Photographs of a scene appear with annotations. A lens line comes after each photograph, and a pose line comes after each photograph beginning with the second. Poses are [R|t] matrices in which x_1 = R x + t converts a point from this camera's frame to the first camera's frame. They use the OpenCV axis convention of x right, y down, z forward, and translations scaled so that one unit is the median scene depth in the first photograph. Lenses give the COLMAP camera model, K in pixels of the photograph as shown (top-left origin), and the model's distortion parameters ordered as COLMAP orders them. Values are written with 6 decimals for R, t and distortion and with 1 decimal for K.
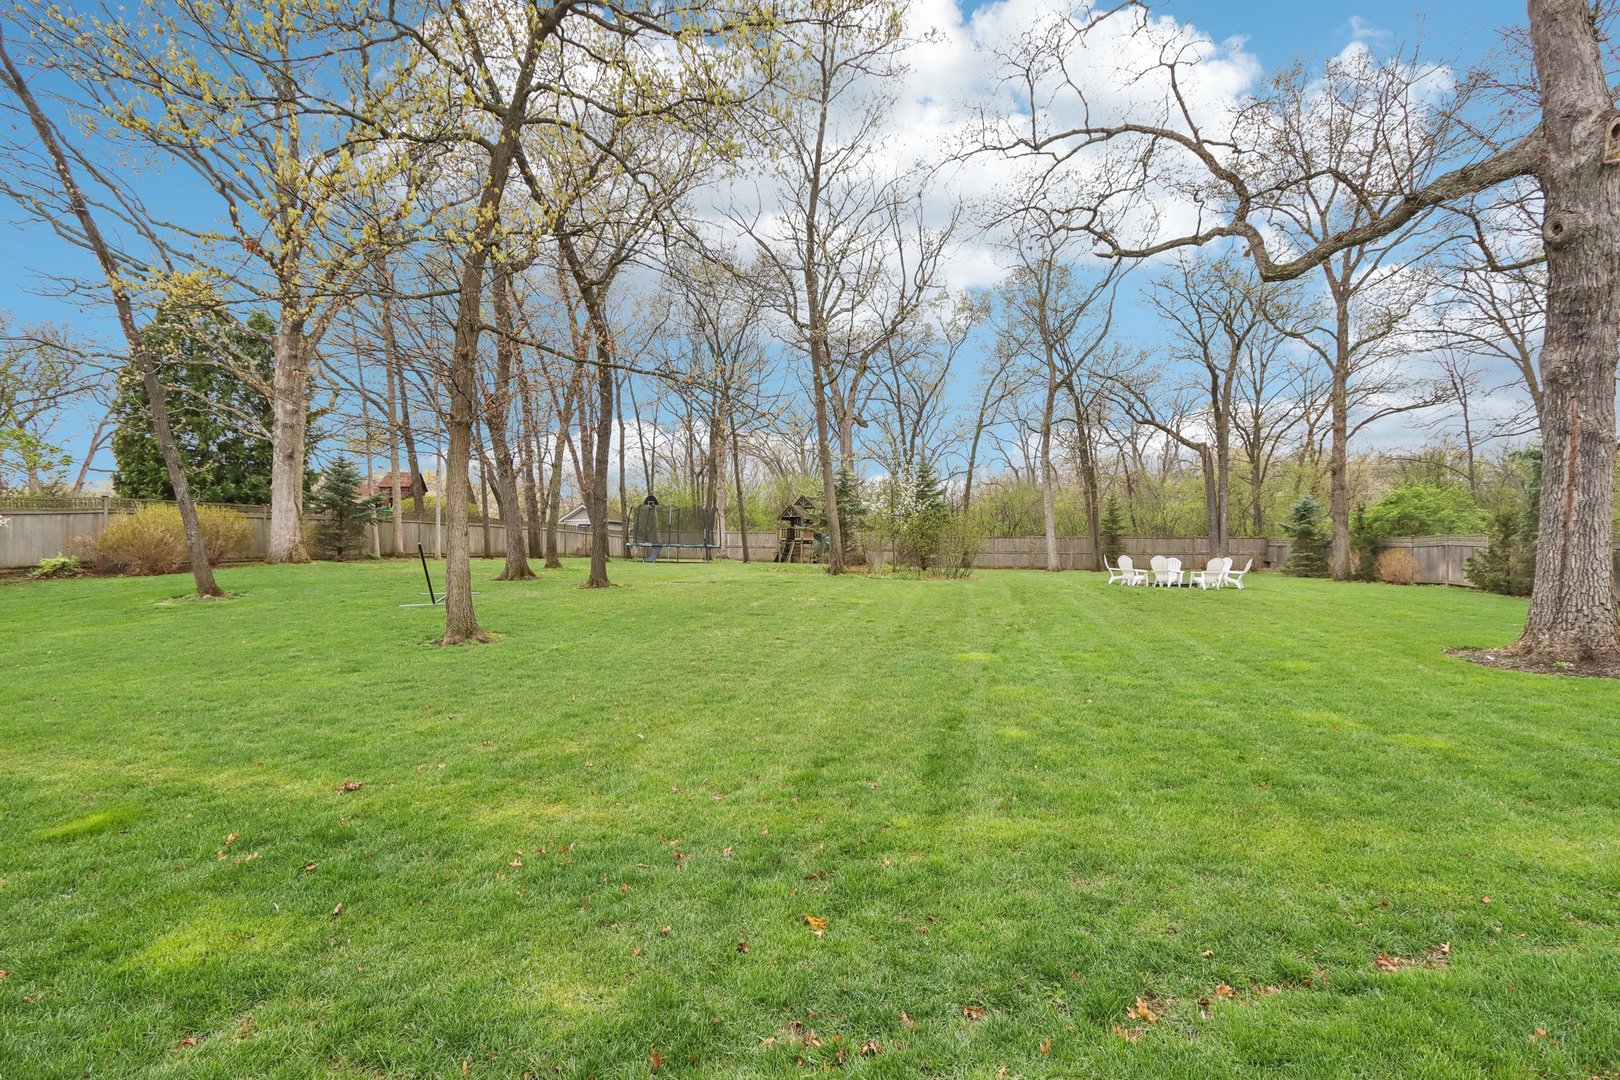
lens RADIAL K [[763.3, 0, 813.1], [0, 763.3, 543.4], [0, 0, 1]] dist [-0.015729, 0.000204]
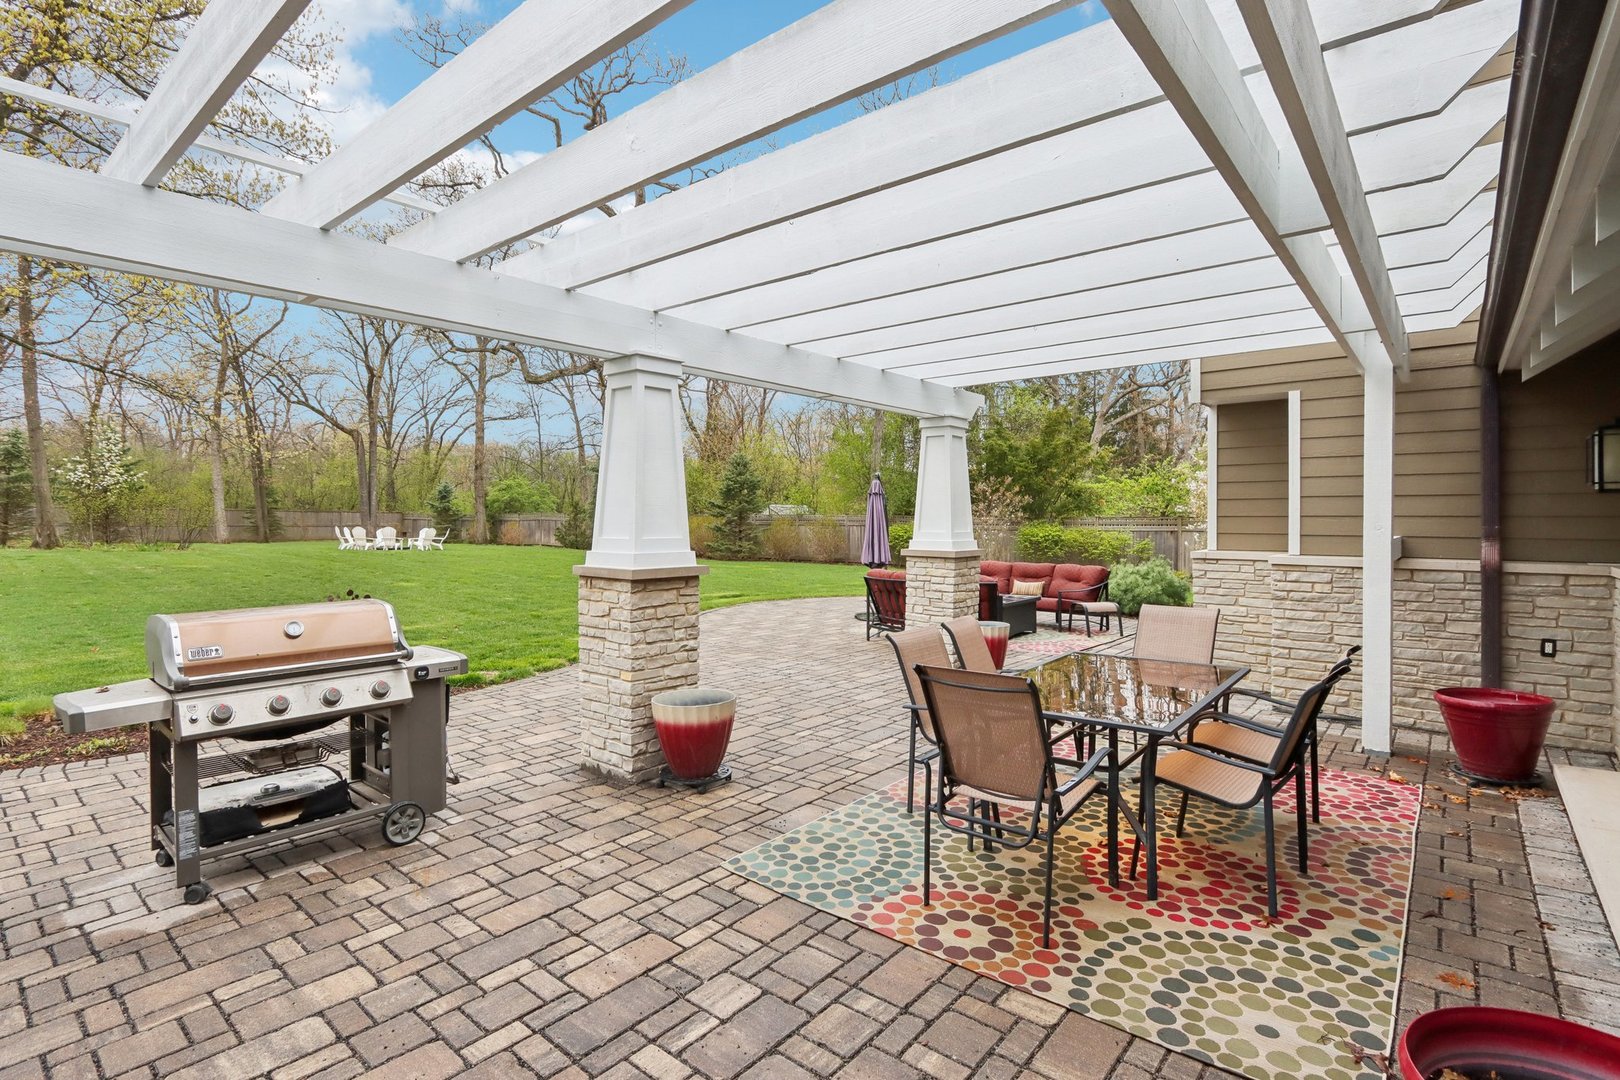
lens RADIAL K [[763.3, 0, 794.8], [0, 763.3, 519.6], [0, 0, 1]] dist [-0.015729, 0.000204]
pose [[0.466721, 0.004149, 0.884395, -0.253851], [-0.008526, 0.999964, -0.000191, -0.001371], [-0.884364, -0.007451, 0.466739, -0.161793]]
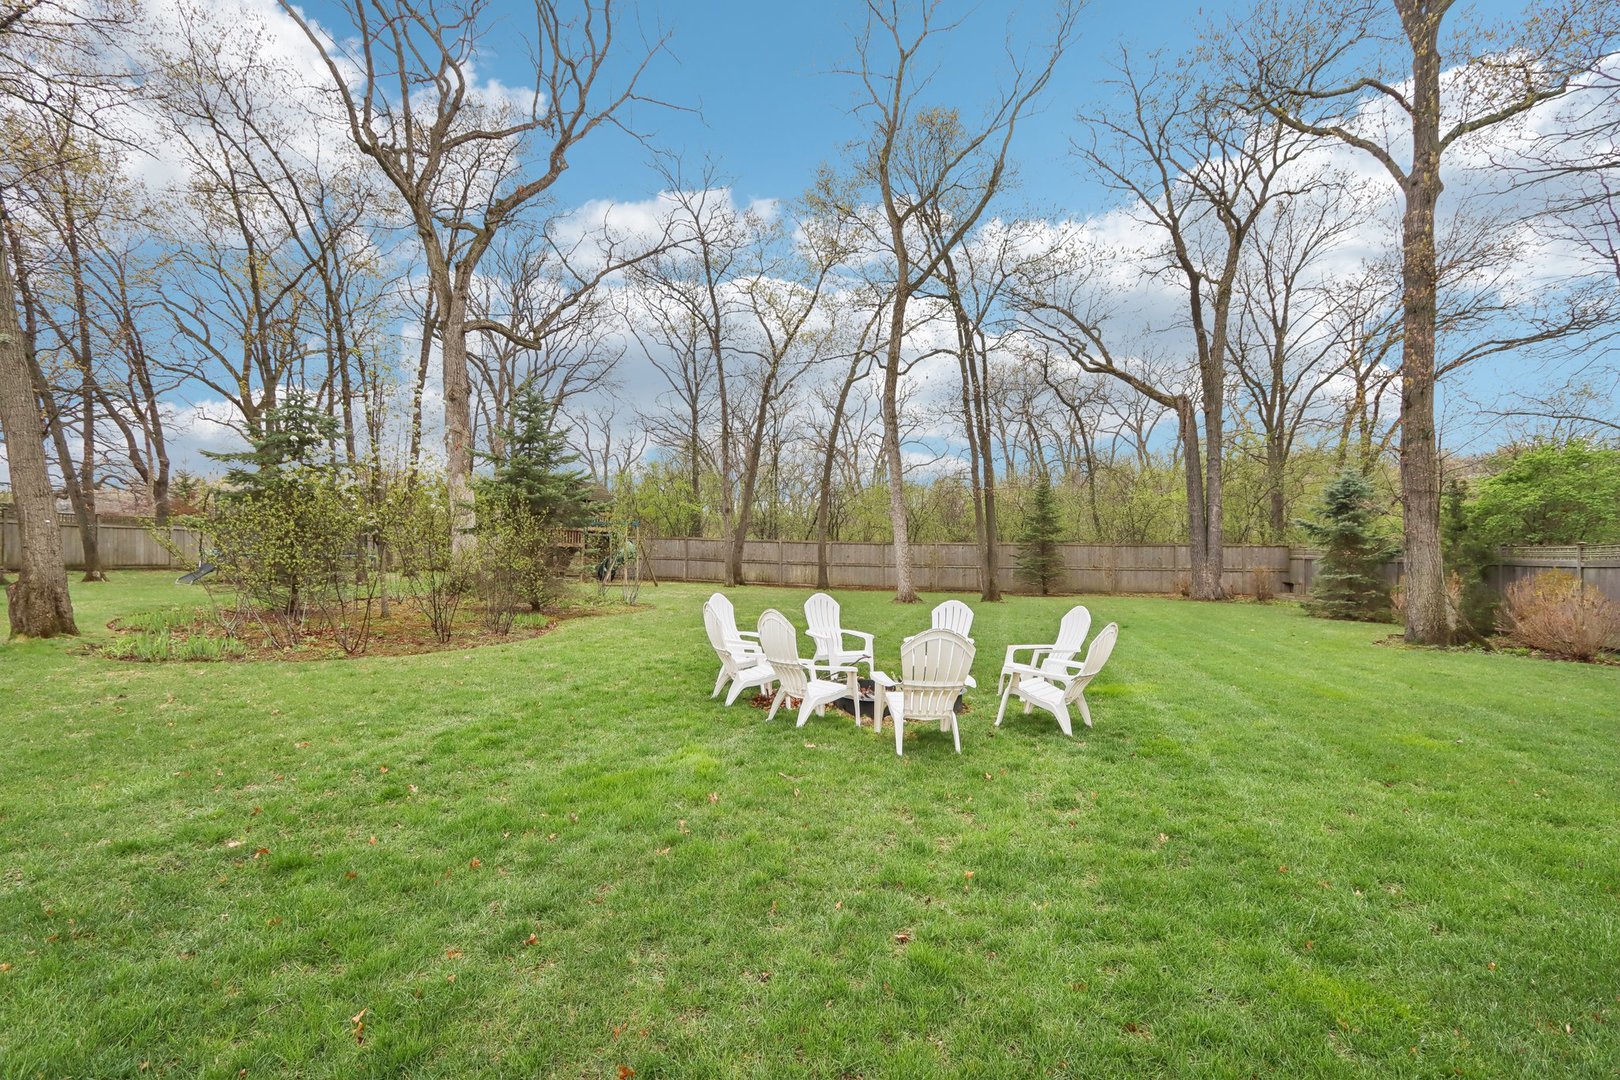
lens RADIAL K [[763.3, 0, 802.6], [0, 763.3, 547.6], [0, 0, 1]] dist [-0.015729, 0.000204]
pose [[0.998316, 0.003779, -0.057893, 0.313687], [-0.003832, 0.999992, -0.000795, -0.005005], [0.057889, 0.001015, 0.998322, 0.469413]]
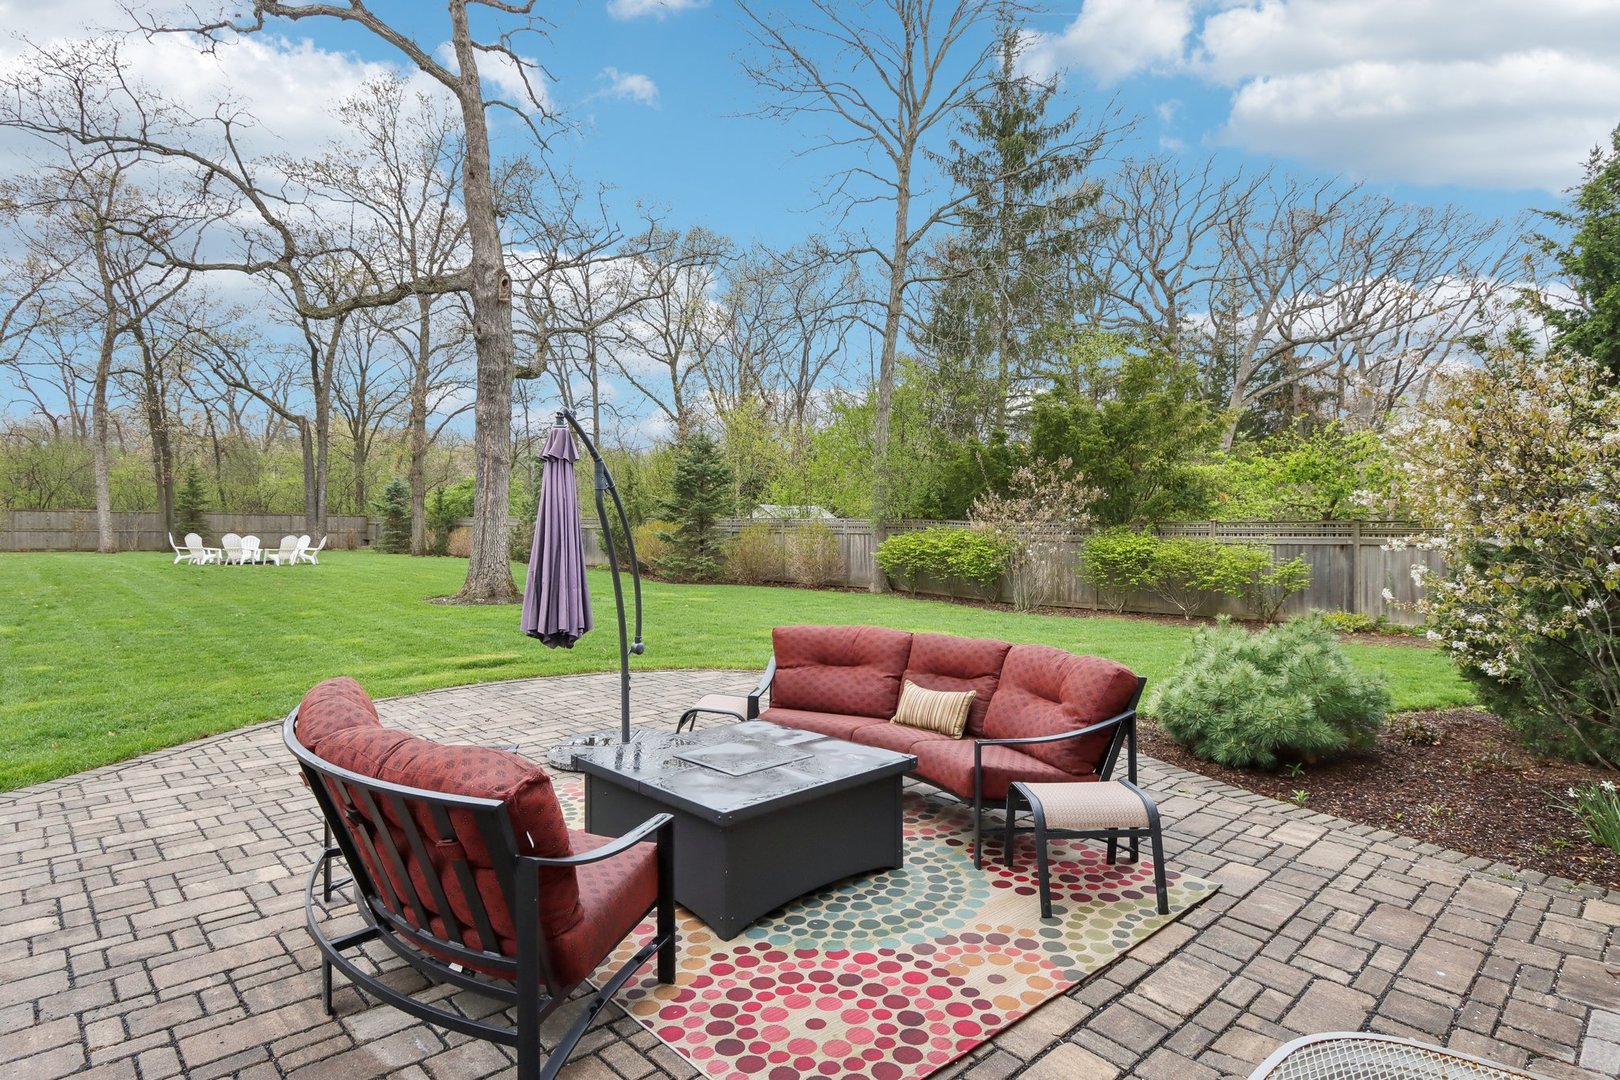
lens RADIAL K [[861.3, 0, 797.2], [0, 861.3, 509.3], [0, 0, 1]] dist [-0.013173, 0.001512]
pose [[0.558676, 0.020731, 0.829127, -0.040389], [-0.010148, 0.999784, -0.018161, -0.001877], [-0.829324, 0.001732, 0.558765, -0.156889]]
